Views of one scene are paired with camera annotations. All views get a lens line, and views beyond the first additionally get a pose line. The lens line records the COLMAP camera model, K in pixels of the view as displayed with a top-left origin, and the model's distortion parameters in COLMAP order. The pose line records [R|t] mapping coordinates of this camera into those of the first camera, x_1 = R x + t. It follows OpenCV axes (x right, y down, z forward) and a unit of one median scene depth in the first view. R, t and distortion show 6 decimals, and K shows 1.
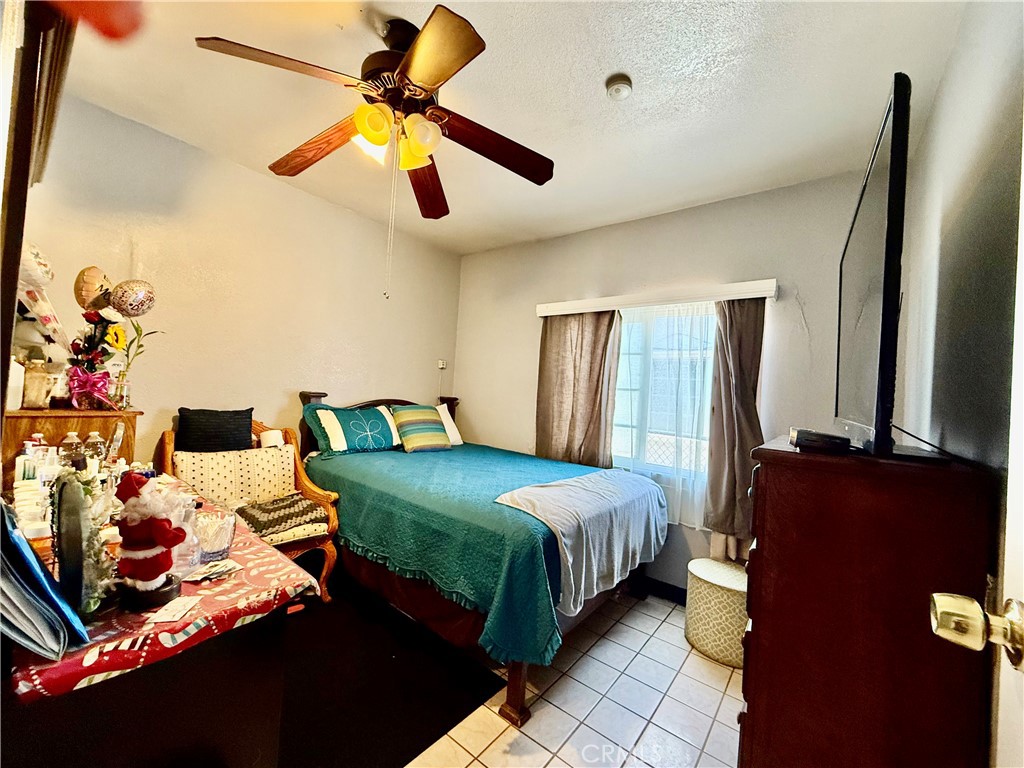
lens RADIAL K [[408.5, 0, 510.2], [0, 408.5, 383.7], [0, 0, 1]] dist [-0.000352, 0.000162]
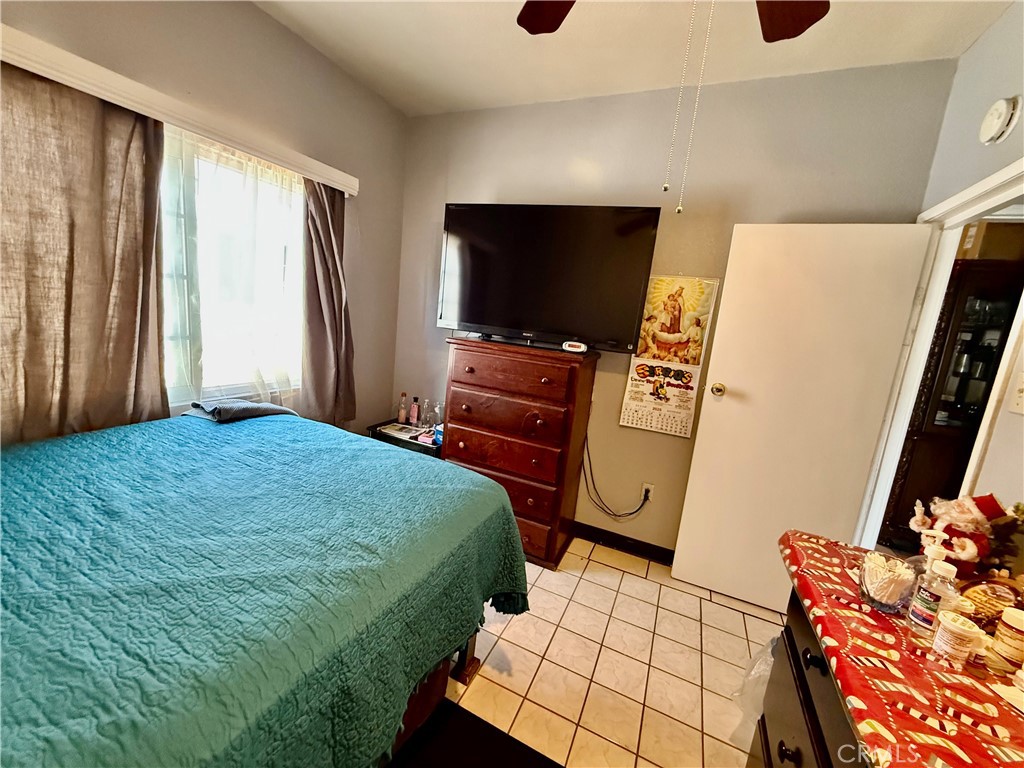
lens RADIAL K [[408.5, 0, 509.8], [0, 408.5, 381.4], [0, 0, 1]] dist [-0.000352, 0.000162]
pose [[-0.230048, -0.253320, 0.939631, -0.843267], [-0.140974, 0.964018, 0.225380, -0.082369], [-0.962914, -0.080615, -0.257482, 1.367638]]
